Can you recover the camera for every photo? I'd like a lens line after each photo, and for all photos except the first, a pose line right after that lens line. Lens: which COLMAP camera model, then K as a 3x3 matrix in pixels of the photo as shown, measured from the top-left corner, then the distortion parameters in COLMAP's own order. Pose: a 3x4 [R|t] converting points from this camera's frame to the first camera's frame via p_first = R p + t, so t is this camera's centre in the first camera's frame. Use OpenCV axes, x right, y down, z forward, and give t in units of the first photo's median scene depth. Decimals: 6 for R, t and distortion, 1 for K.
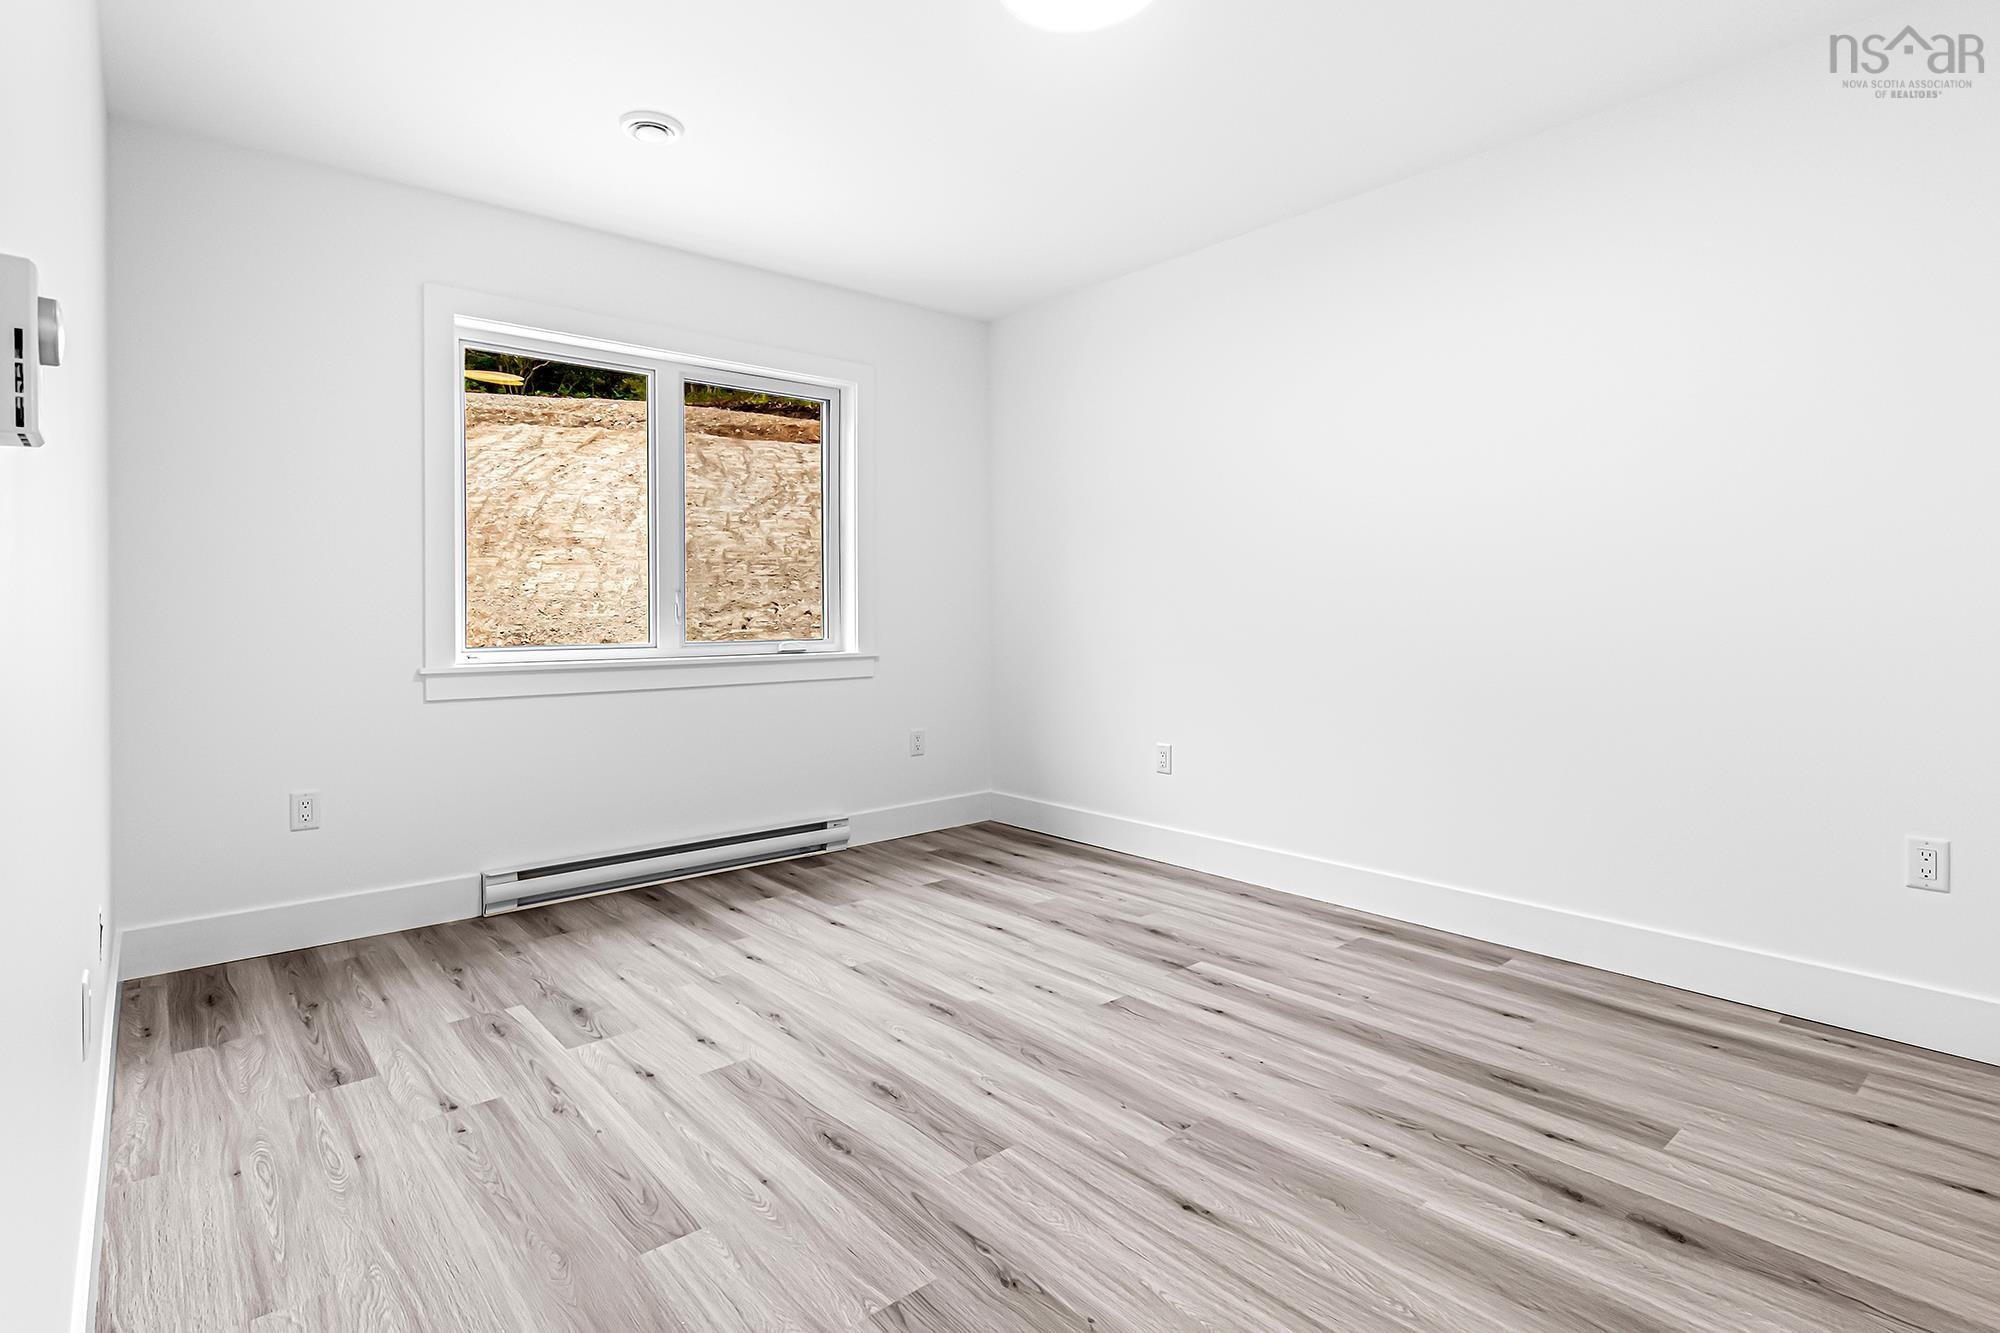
lens RADIAL K [[971.8, 0, 1008.4], [0, 971.8, 633.9], [0, 0, 1]] dist [0.000093, -0.000850]
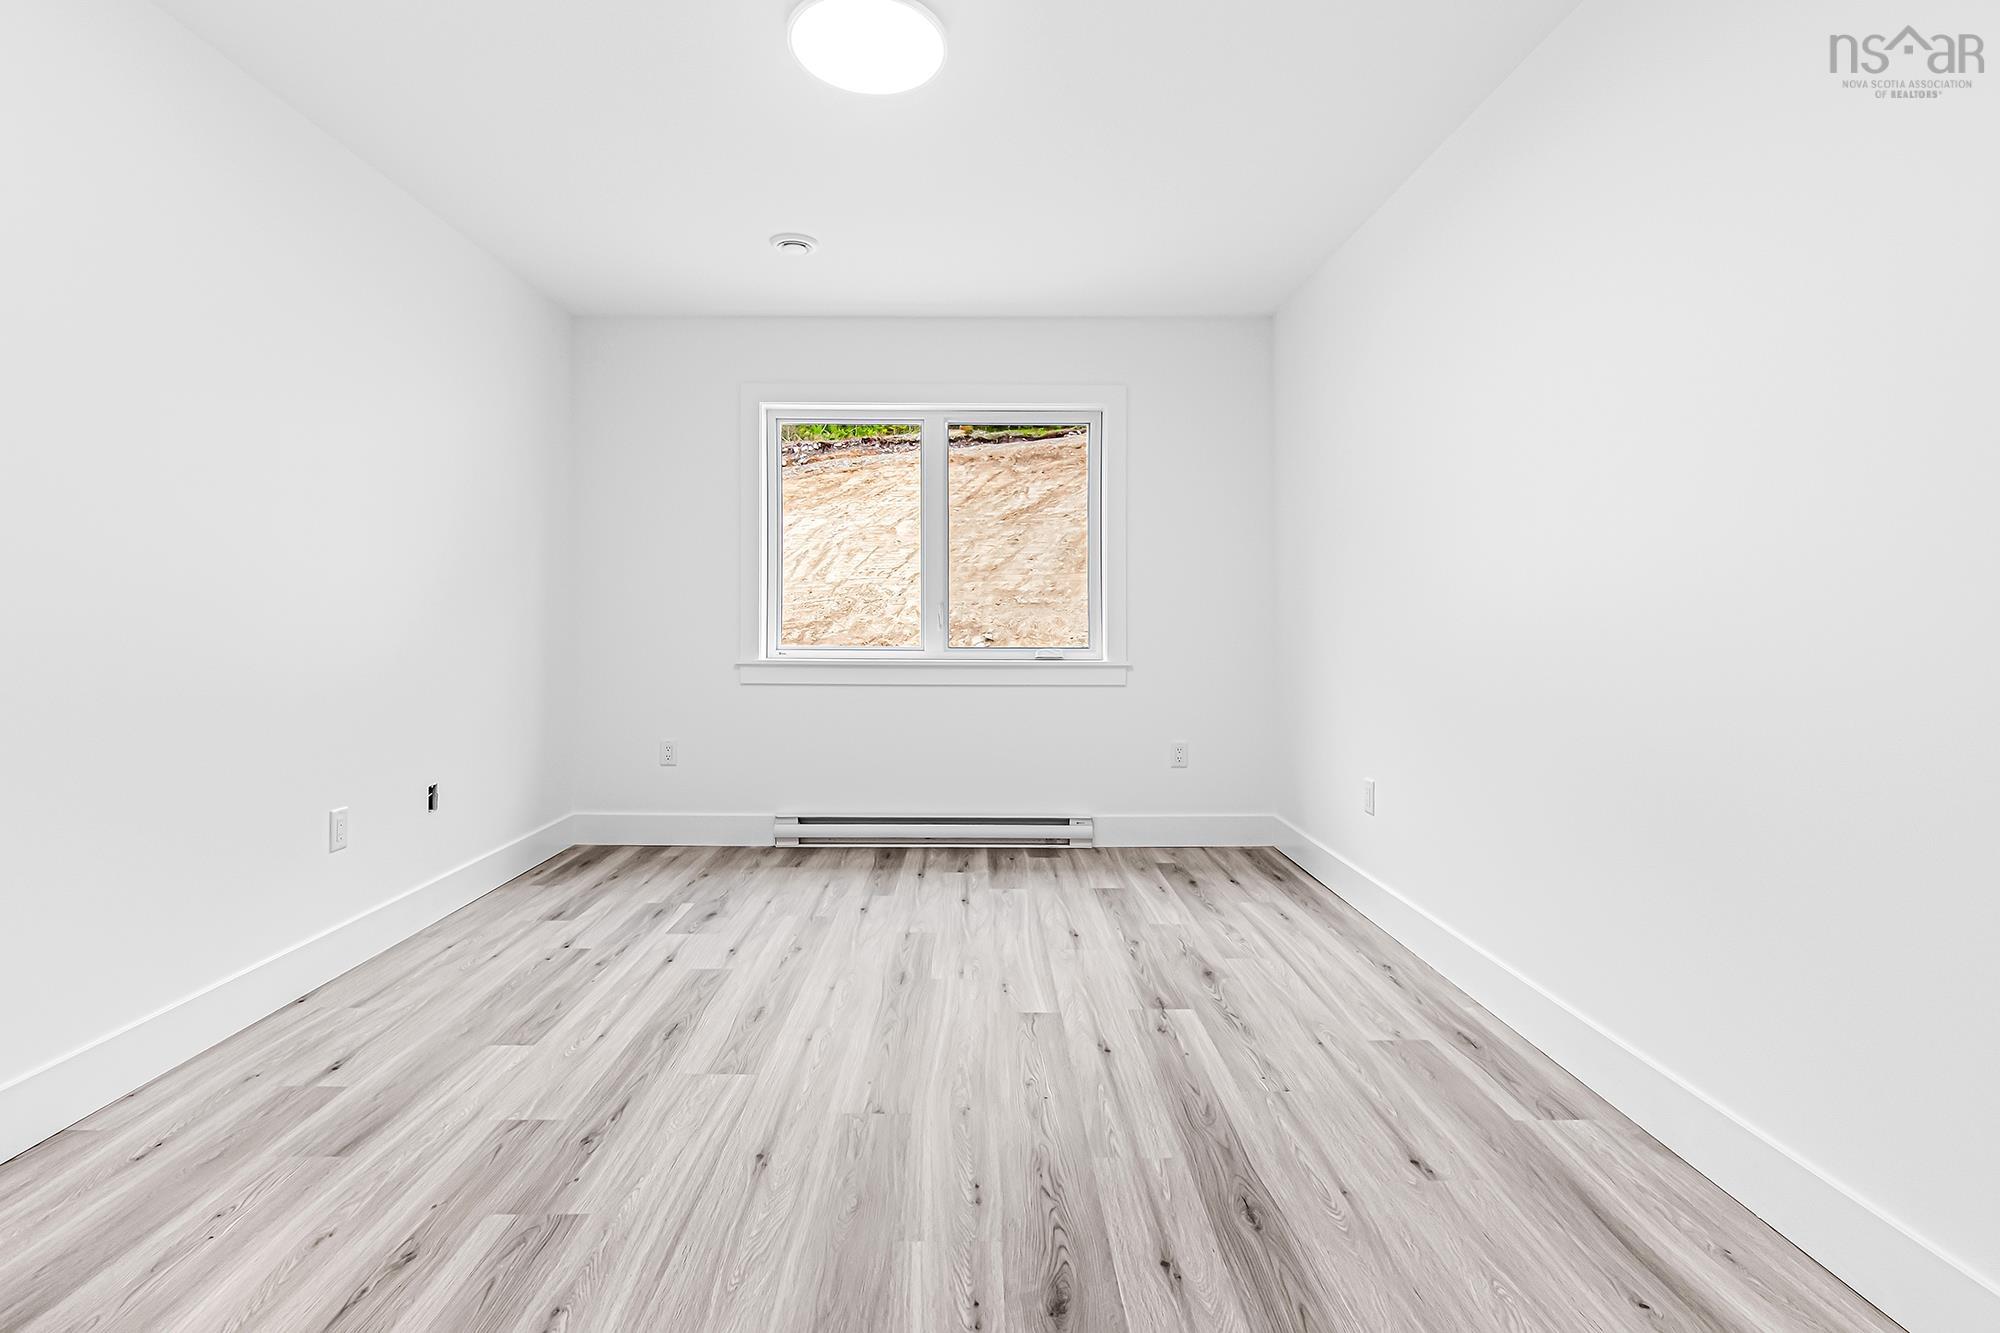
lens RADIAL K [[989.5, 0, 1018.5], [0, 989.5, 631.4], [0, 0, 1]] dist [0.000161, -0.000407]
pose [[0.768338, 0.014337, -0.639884, 0.834667], [-0.022351, 0.999740, -0.004439, -0.011425], [0.639654, 0.017713, 0.768459, 0.223690]]
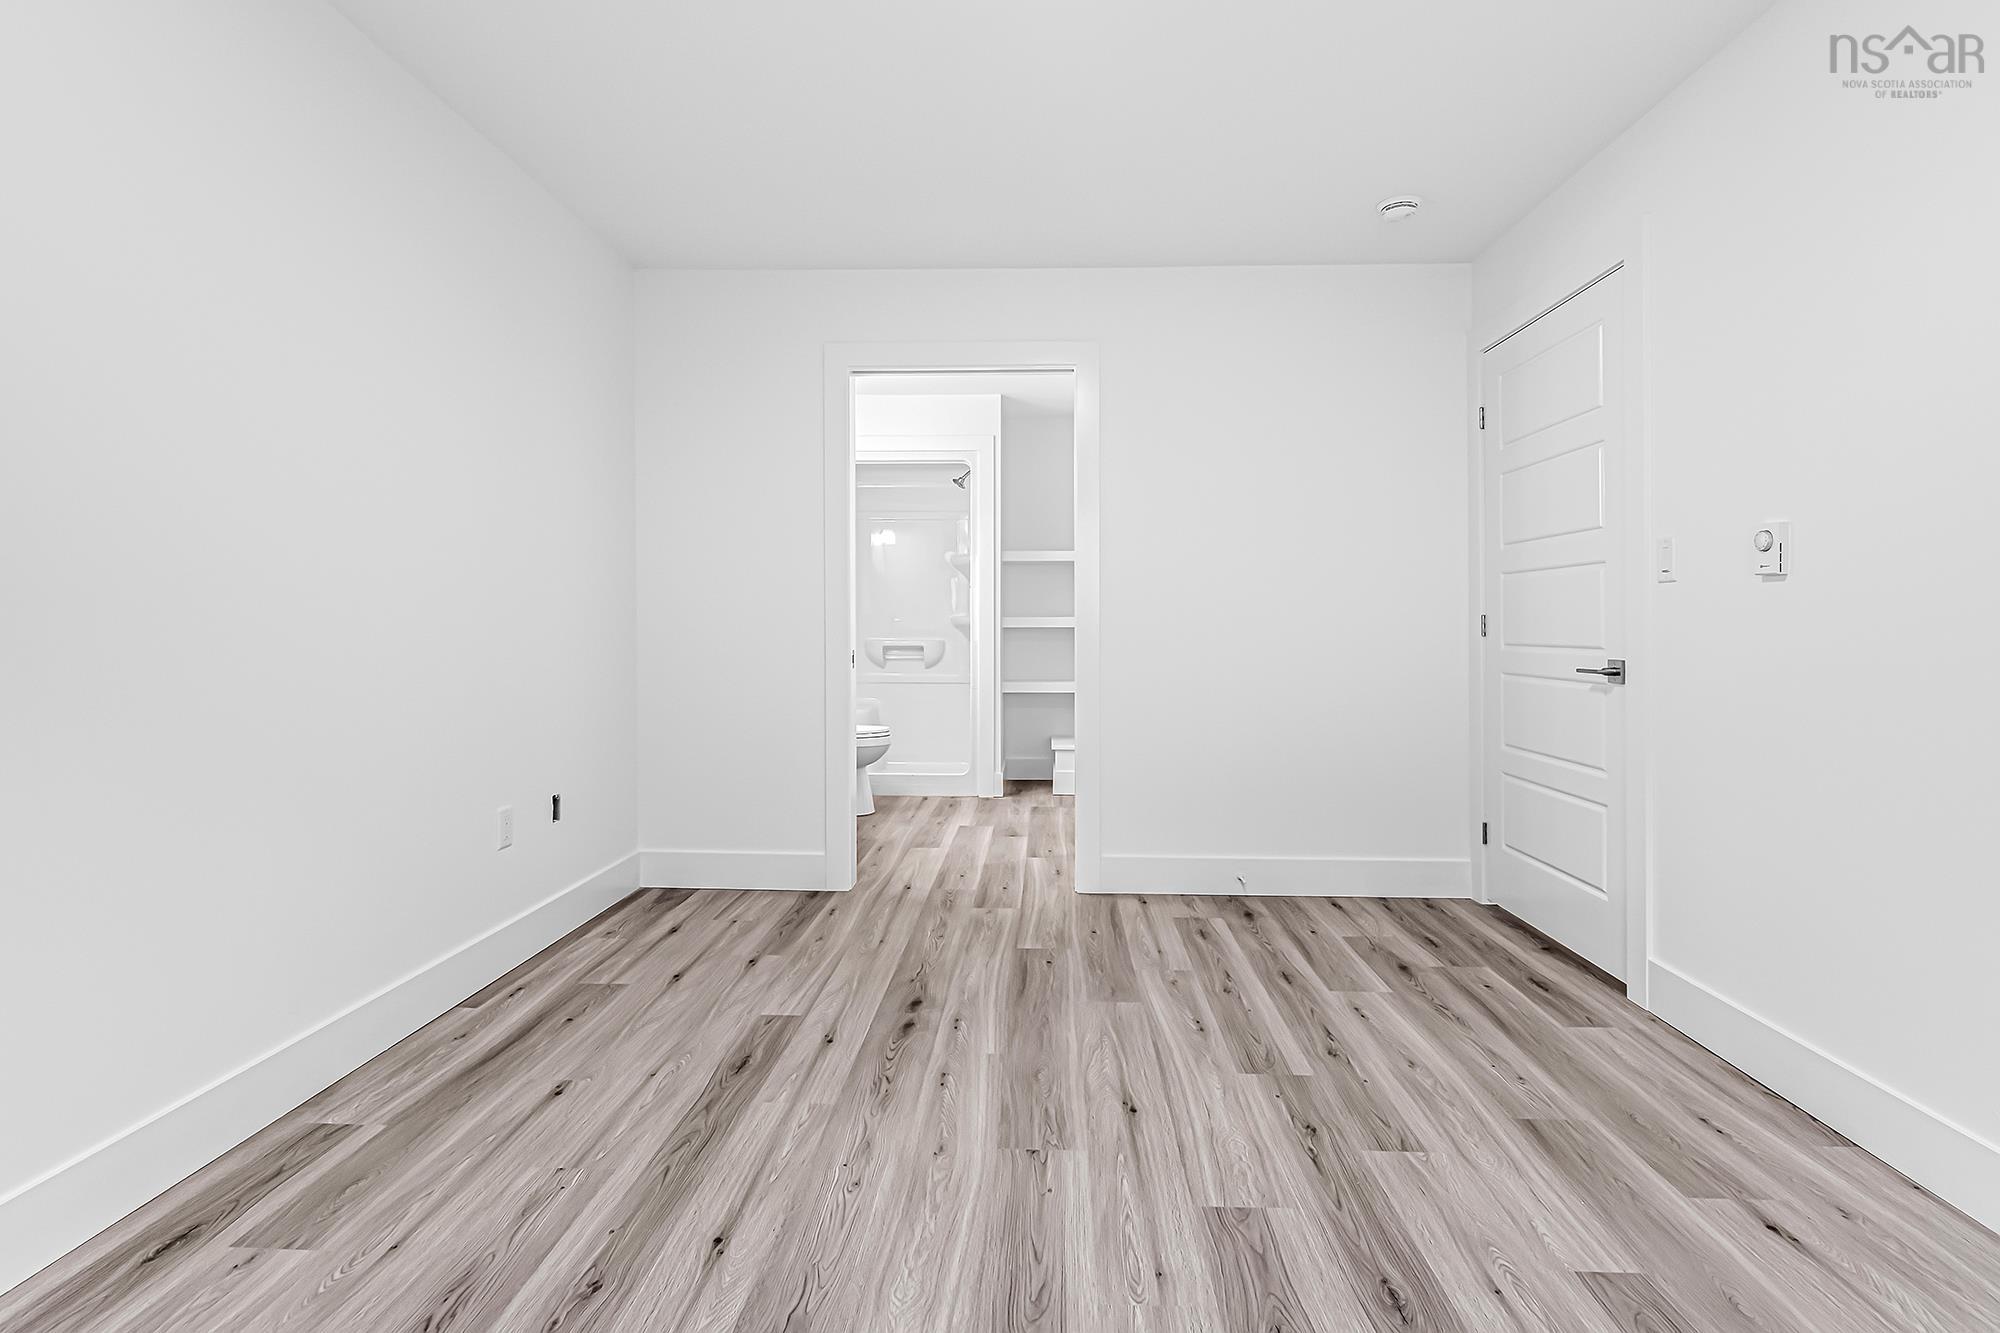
lens RADIAL K [[971.8, 0, 1008.4], [0, 971.8, 633.9], [0, 0, 1]] dist [0.000093, -0.000850]
pose [[-0.713528, -0.001786, 0.700624, -0.414796], [0.018301, 0.999608, 0.021187, -0.030267], [-0.700387, 0.027940, -0.713216, 1.451076]]
